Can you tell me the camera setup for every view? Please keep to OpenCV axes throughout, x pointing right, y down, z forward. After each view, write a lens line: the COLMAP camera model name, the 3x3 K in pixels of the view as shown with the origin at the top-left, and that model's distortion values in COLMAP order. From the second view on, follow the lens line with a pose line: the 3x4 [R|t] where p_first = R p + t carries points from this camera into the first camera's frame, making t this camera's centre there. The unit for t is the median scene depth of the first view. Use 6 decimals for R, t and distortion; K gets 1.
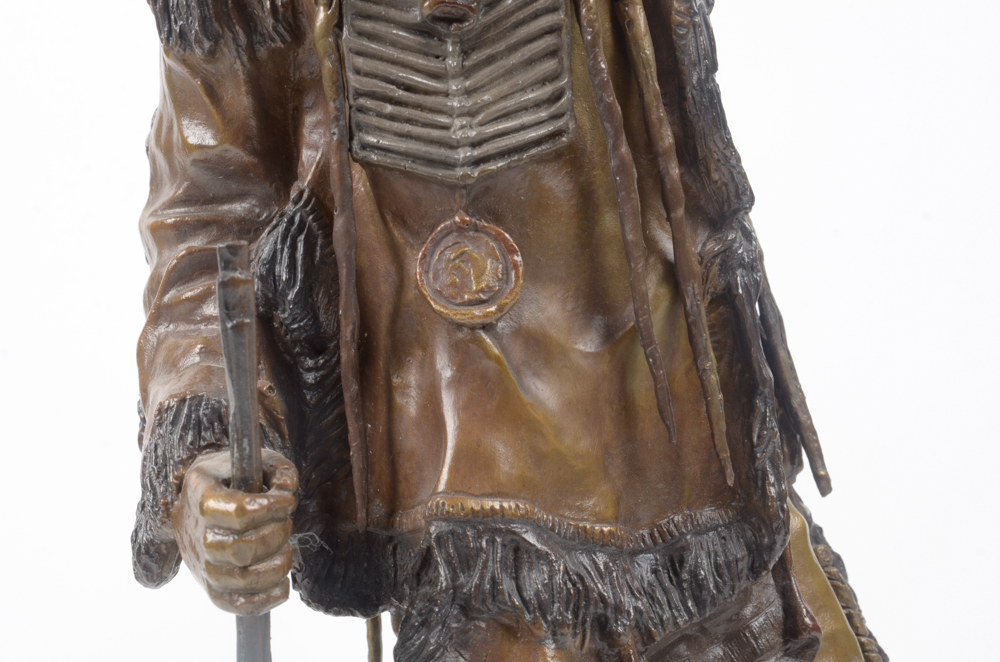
lens RADIAL K [[2430.8, 0, 497.0], [0, 2430.8, 331.6], [0, 0, 1]] dist [0.009214, 0.000000]
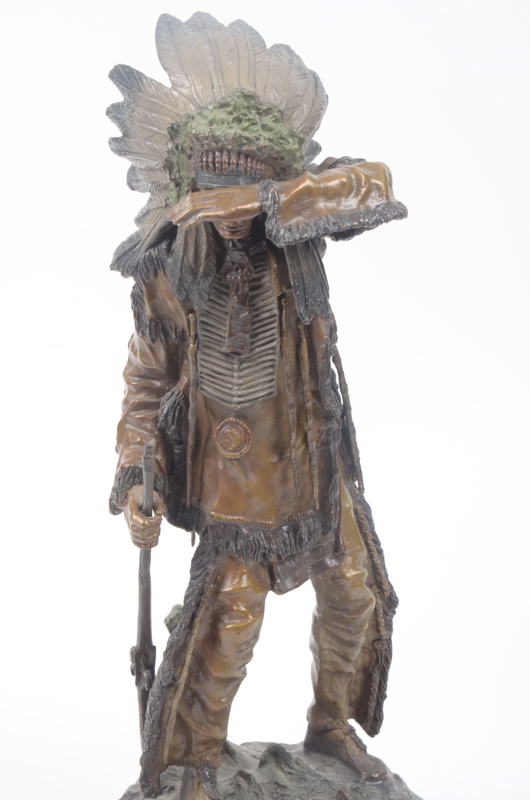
lens RADIAL K [[1944.6, 0, 269.0], [0, 1944.6, 398.9], [0, 0, 1]] dist [0.009214, 0.000000]
pose [[0.988884, 0.142485, -0.042503, 0.119867], [-0.115816, 0.917382, 0.380783, -0.930238], [0.093248, -0.371628, 0.923687, -1.080459]]
